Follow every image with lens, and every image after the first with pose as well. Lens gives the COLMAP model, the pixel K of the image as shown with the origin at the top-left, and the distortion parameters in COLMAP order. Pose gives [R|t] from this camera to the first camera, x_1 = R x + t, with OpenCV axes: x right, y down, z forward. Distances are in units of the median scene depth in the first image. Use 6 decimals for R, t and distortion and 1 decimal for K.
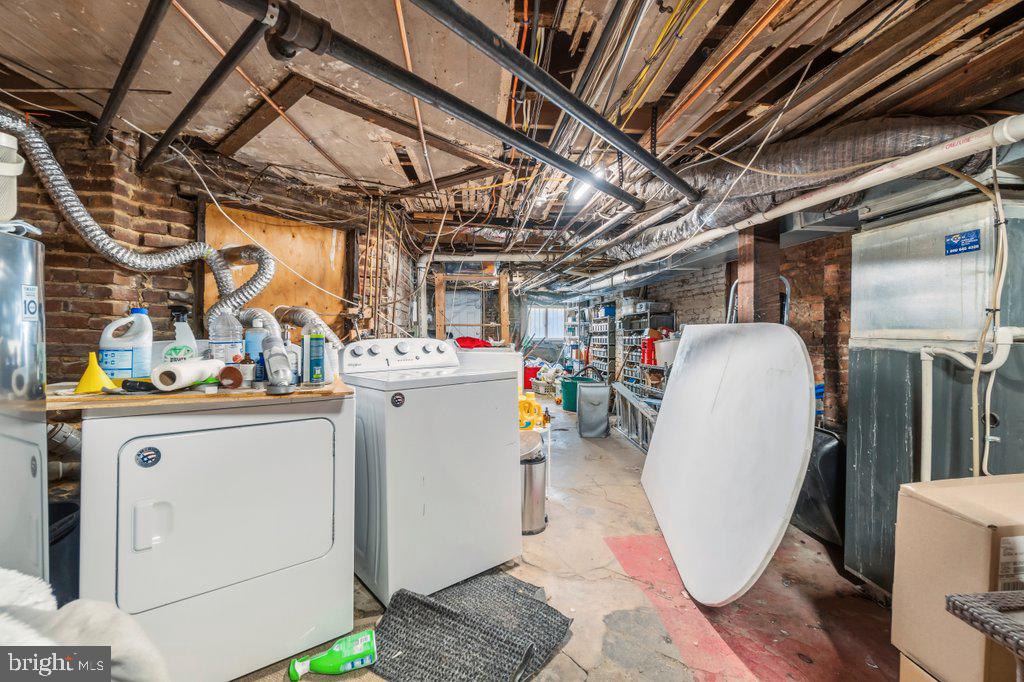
lens RADIAL K [[435.9, 0, 513.8], [0, 435.9, 327.3], [0, 0, 1]] dist [-0.000903, -0.000039]
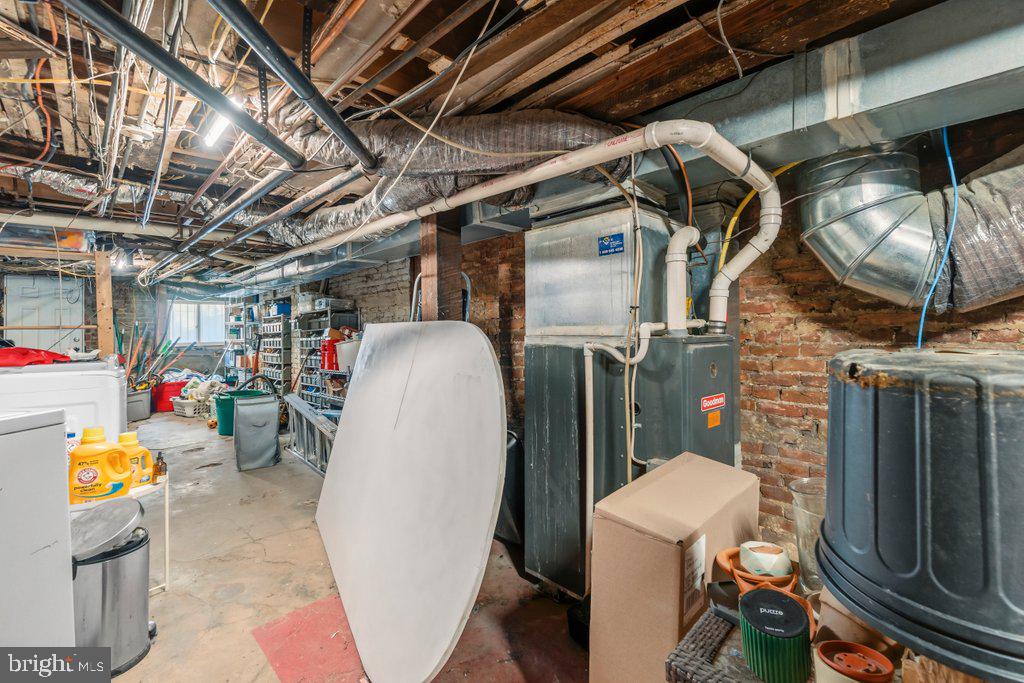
lens RADIAL K [[435.9, 0, 513.8], [0, 435.9, 327.8], [0, 0, 1]] dist [-0.000903, -0.000039]
pose [[0.775707, -0.016350, 0.630881, 0.103824], [0.014262, 0.999863, 0.008378, -0.001206], [-0.630932, 0.002499, 0.775834, 0.202832]]
